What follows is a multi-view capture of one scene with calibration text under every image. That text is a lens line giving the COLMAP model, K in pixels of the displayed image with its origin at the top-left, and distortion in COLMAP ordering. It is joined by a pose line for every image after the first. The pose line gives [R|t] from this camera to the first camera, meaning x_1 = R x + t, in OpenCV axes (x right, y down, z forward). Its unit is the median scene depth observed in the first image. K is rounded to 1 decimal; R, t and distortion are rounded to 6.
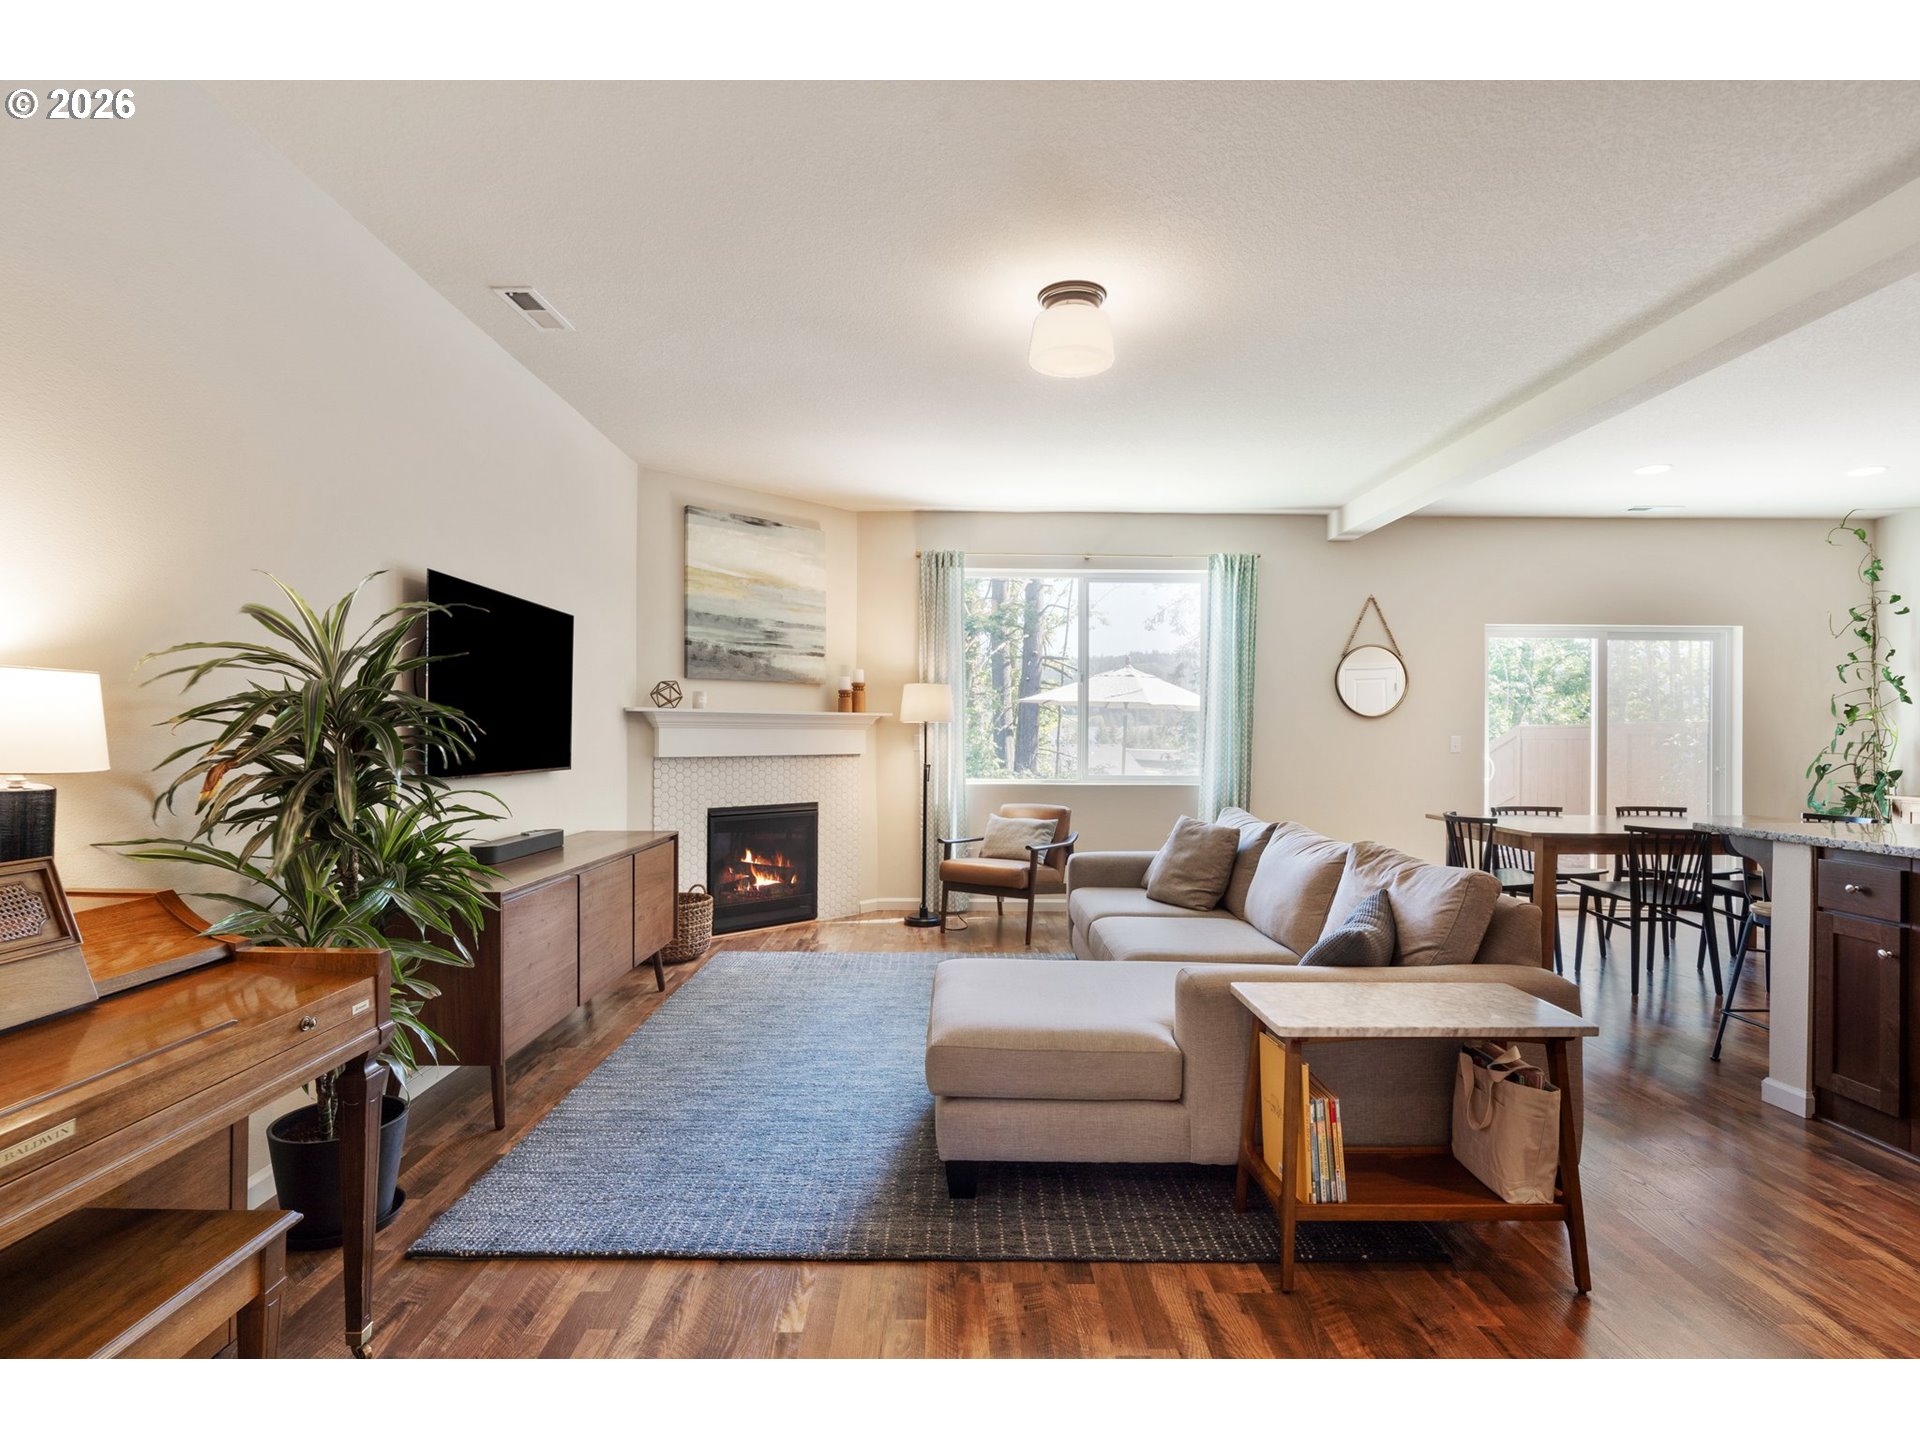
lens RADIAL K [[926.2, 0, 986.5], [0, 926.2, 739.8], [0, 0, 1]] dist [-0.001946, -0.000191]
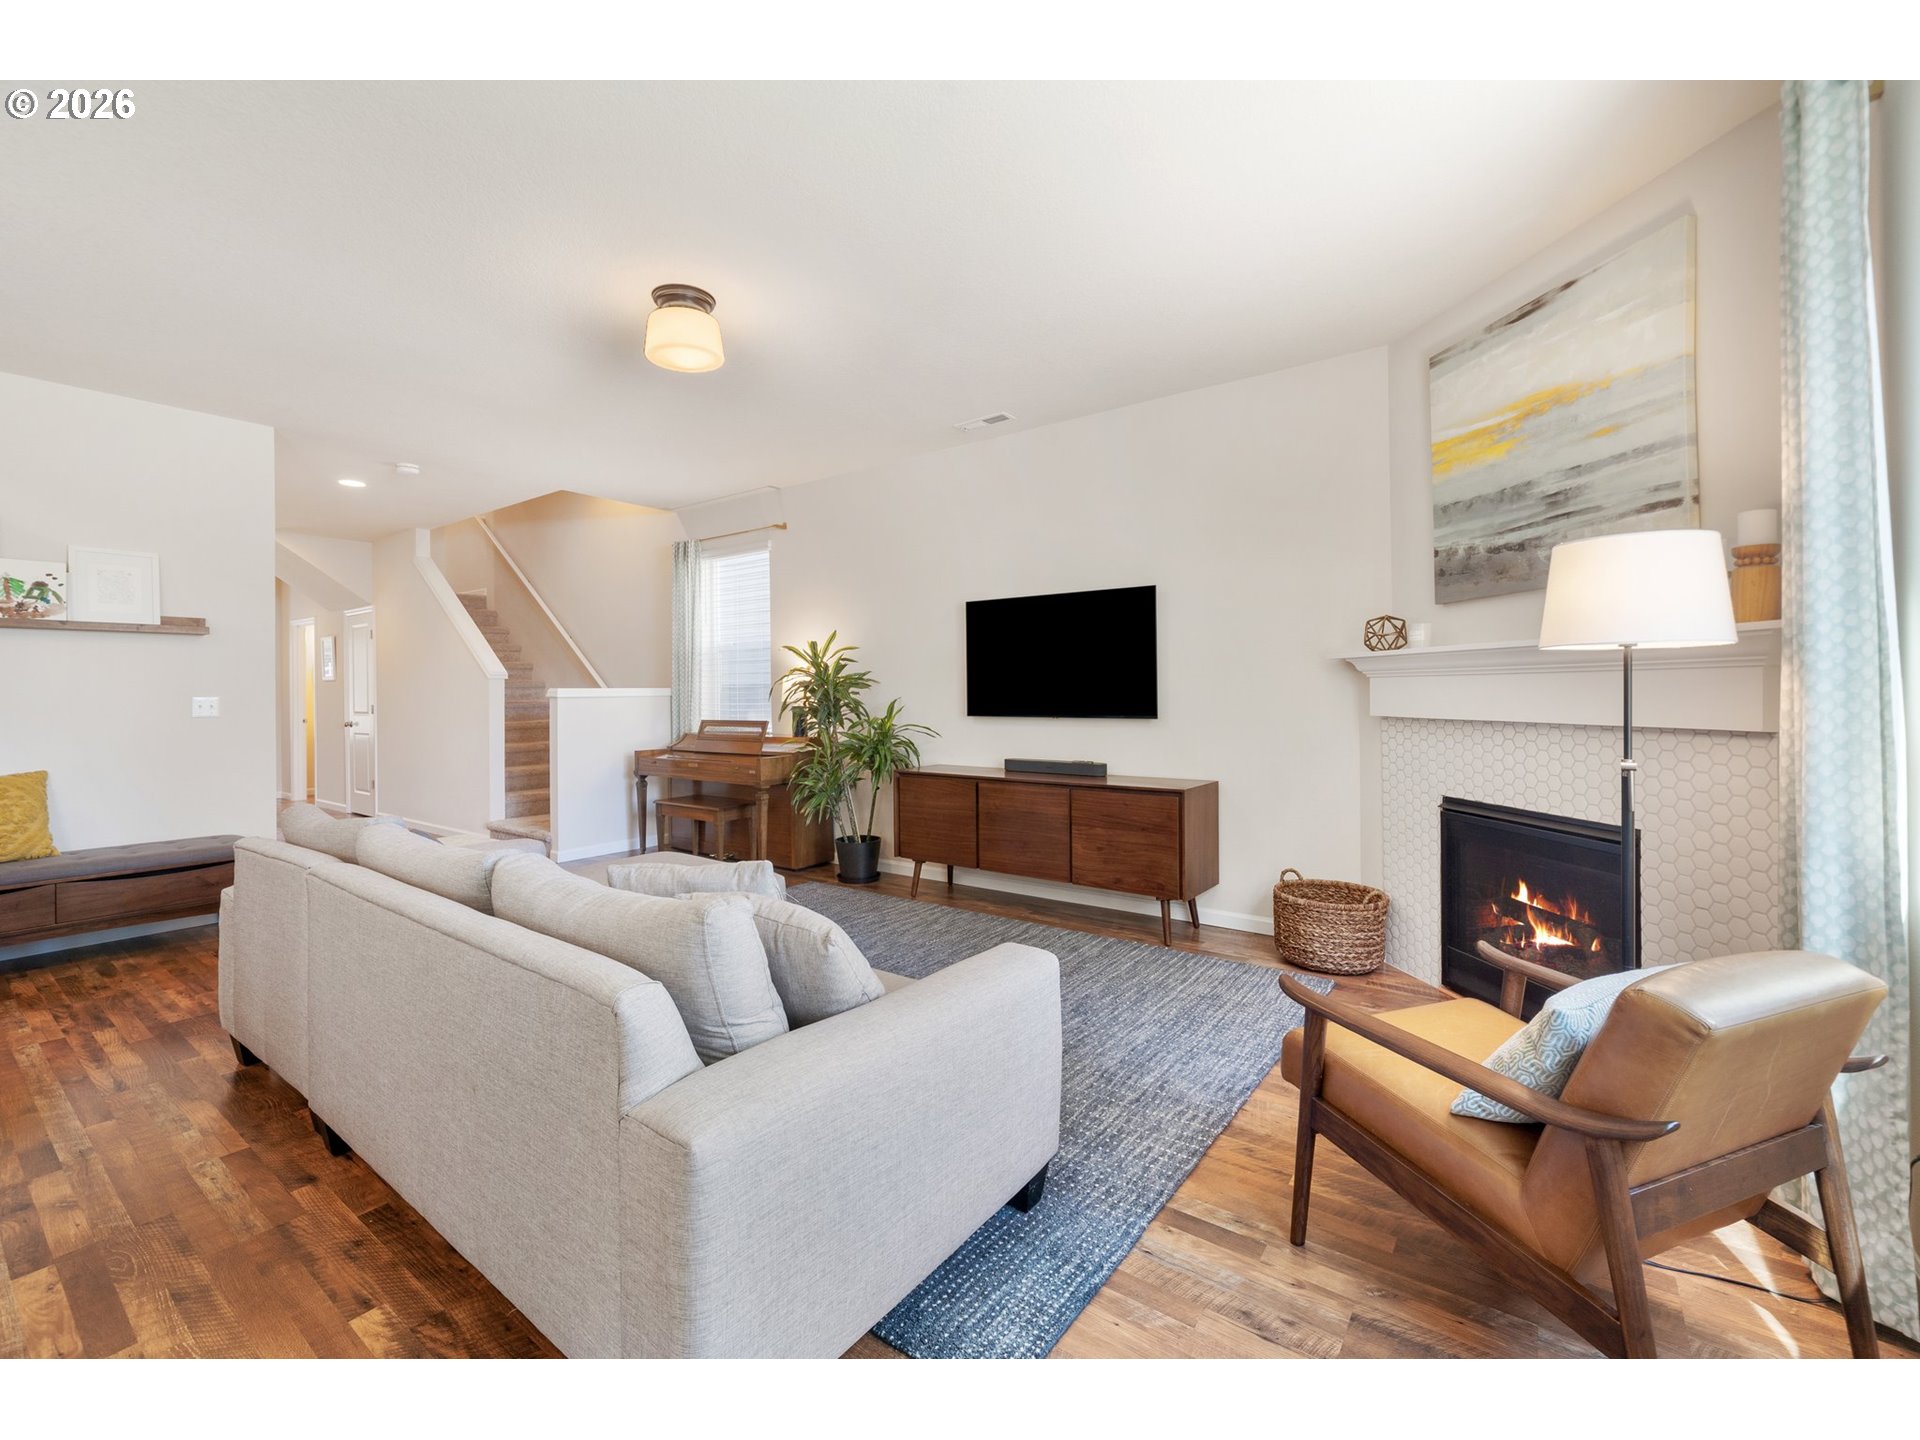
lens RADIAL K [[842.8, 0, 942.4], [0, 842.8, 692.5], [0, 0, 1]] dist [-0.001268, 0.002156]
pose [[-0.623498, -0.006265, -0.781800, 0.398025], [-0.004419, 0.999980, -0.004489, 0.003480], [0.781813, 0.000656, -0.623513, 1.093212]]
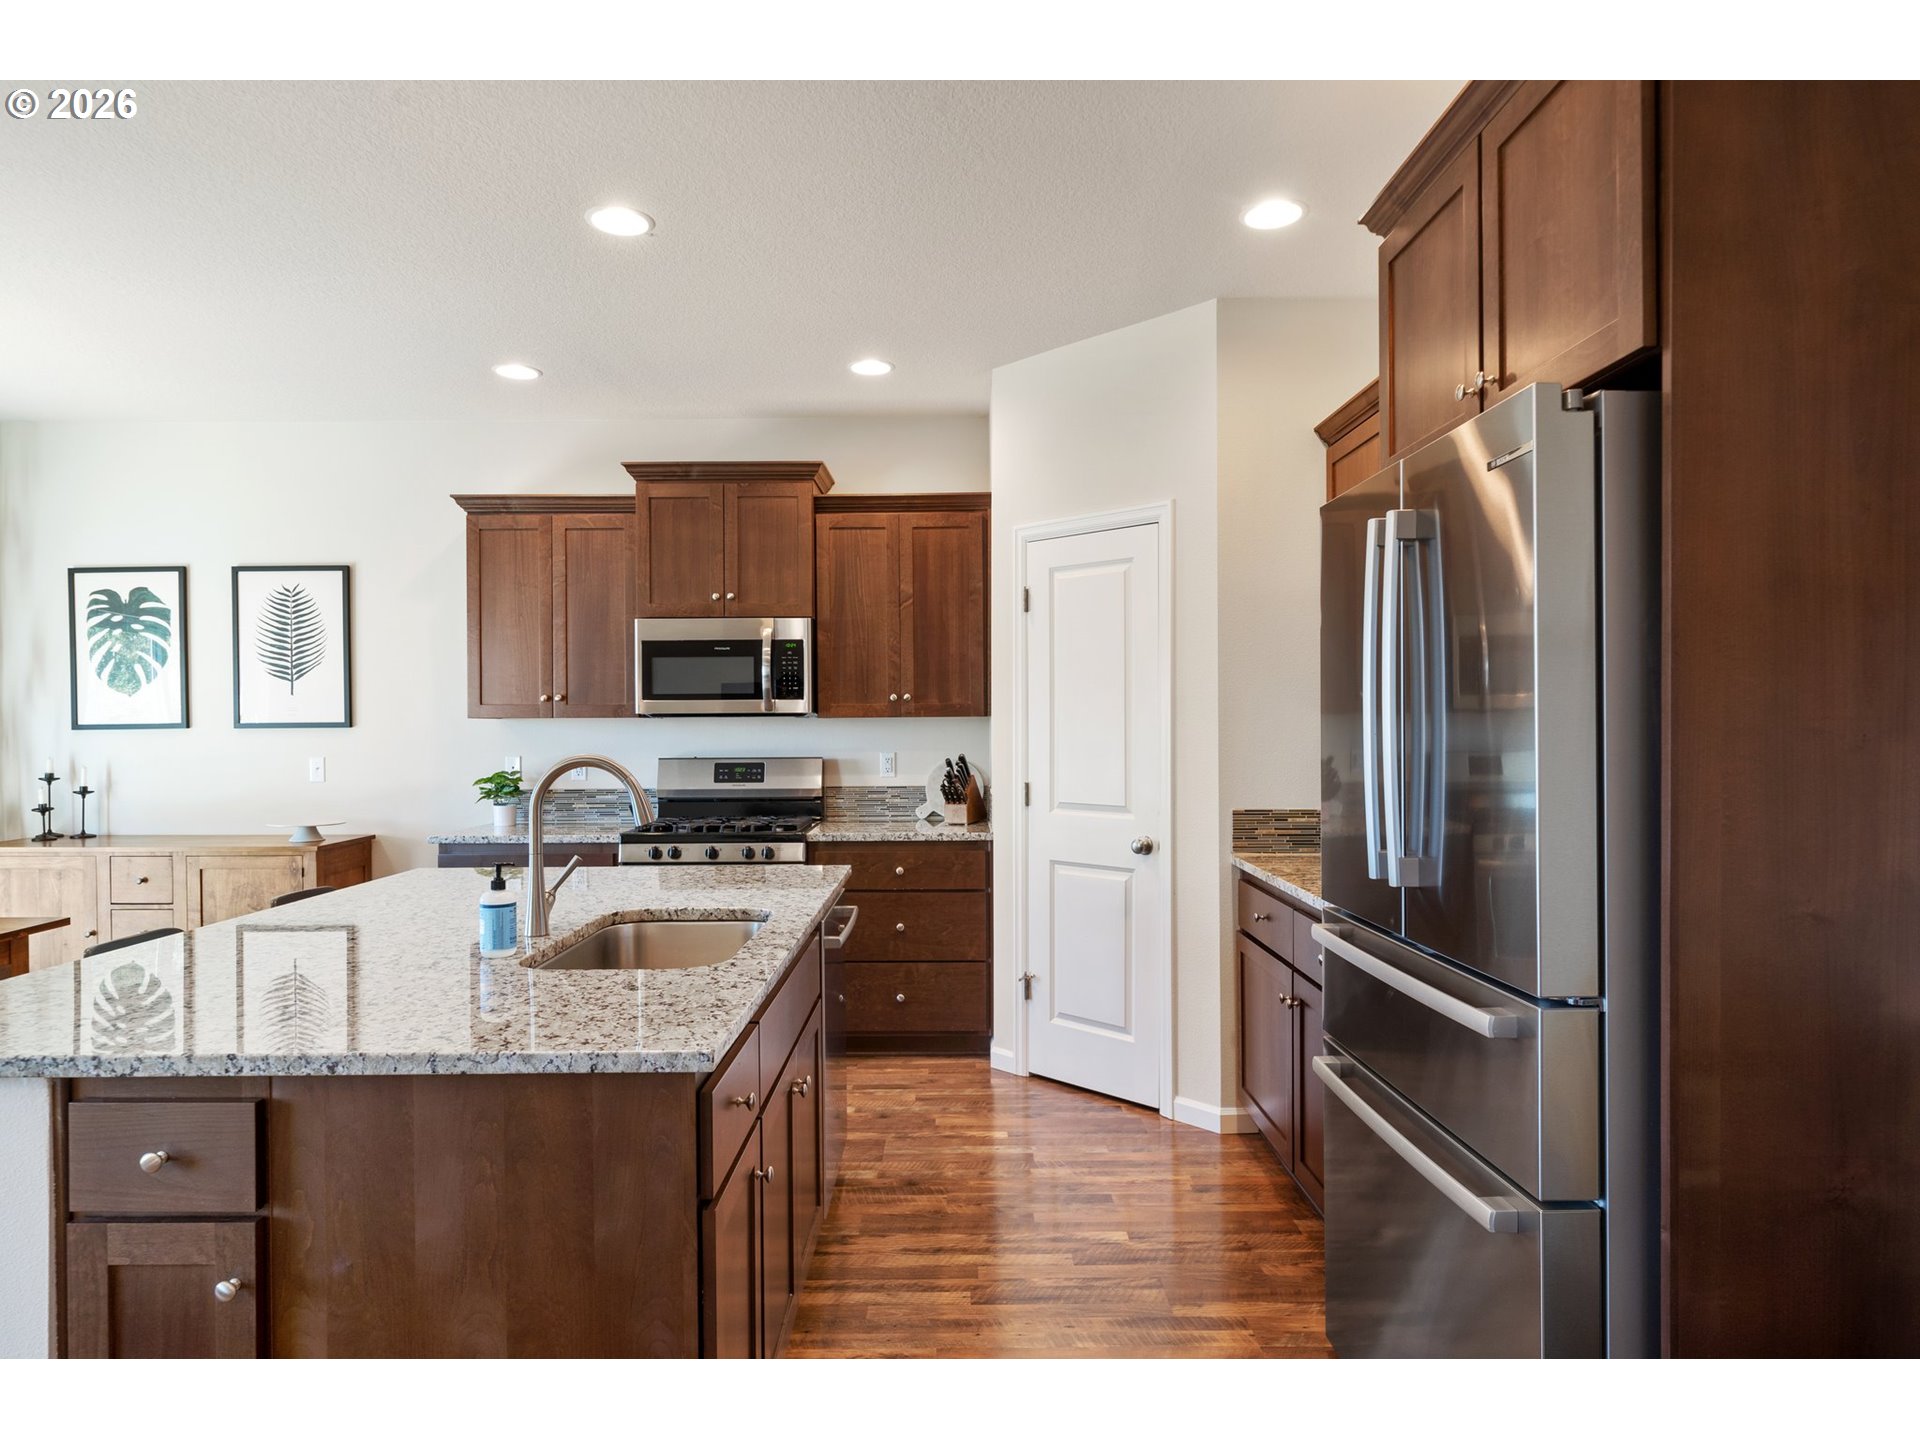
lens RADIAL K [[1158.5, 0, 943.0], [0, 1158.5, 723.2], [0, 0, 1]] dist [-0.015020, 0.002842]
pose [[0.028688, -0.006660, 0.999566, 0.193484], [0.013353, 0.999891, 0.006279, -0.024654], [-0.999499, 0.013167, 0.028774, 0.295461]]
